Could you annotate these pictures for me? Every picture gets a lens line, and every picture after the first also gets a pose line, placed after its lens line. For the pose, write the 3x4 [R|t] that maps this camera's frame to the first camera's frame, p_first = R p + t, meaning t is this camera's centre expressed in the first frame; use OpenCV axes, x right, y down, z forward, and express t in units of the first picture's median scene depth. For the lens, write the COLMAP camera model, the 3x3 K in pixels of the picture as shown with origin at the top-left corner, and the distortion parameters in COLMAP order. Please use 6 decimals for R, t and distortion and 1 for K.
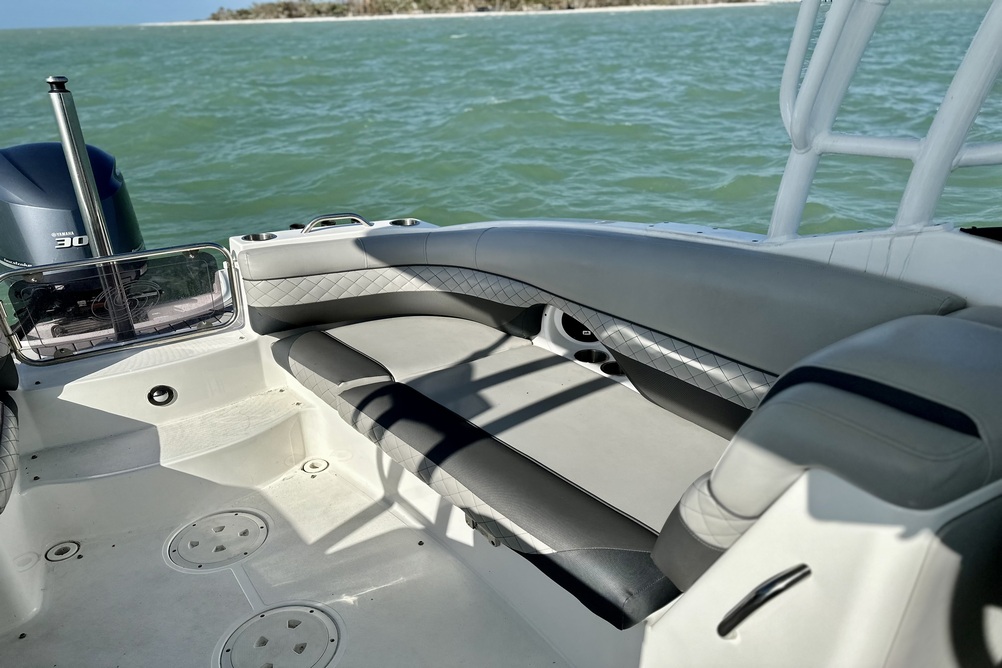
lens RADIAL K [[681.4, 0, 501.7], [0, 681.4, 348.7], [0, 0, 1]] dist [0.008607, -0.000062]
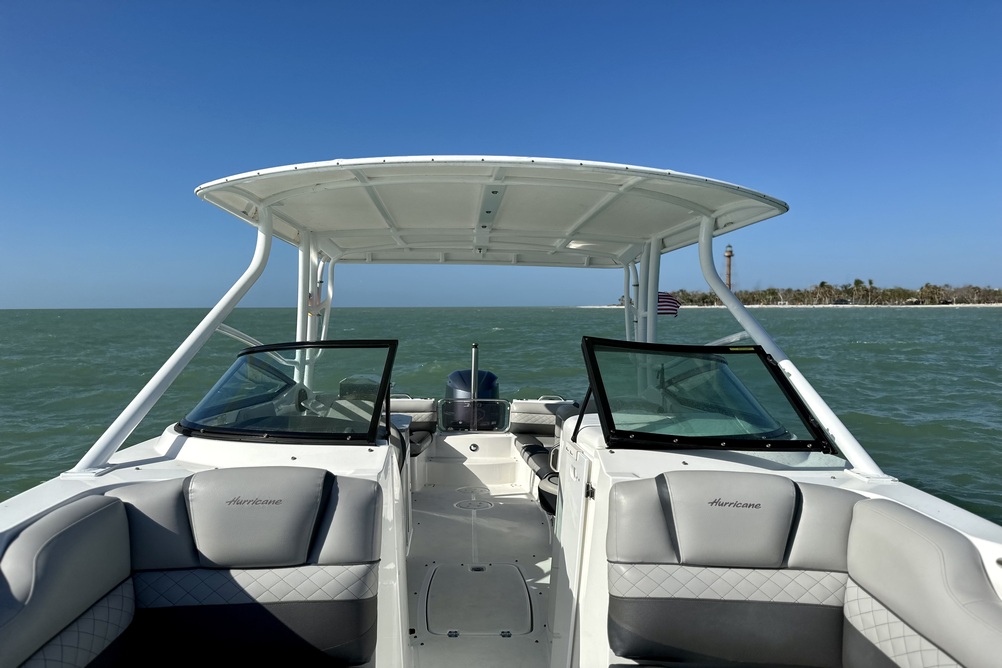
lens RADIAL K [[681.4, 0, 501.7], [0, 681.4, 348.7], [0, 0, 1]] dist [0.008607, -0.000062]
pose [[0.825855, 0.054940, -0.561199, 1.055415], [-0.271297, 0.911195, -0.310034, 0.499586], [0.494329, 0.408295, 0.767421, -1.151835]]
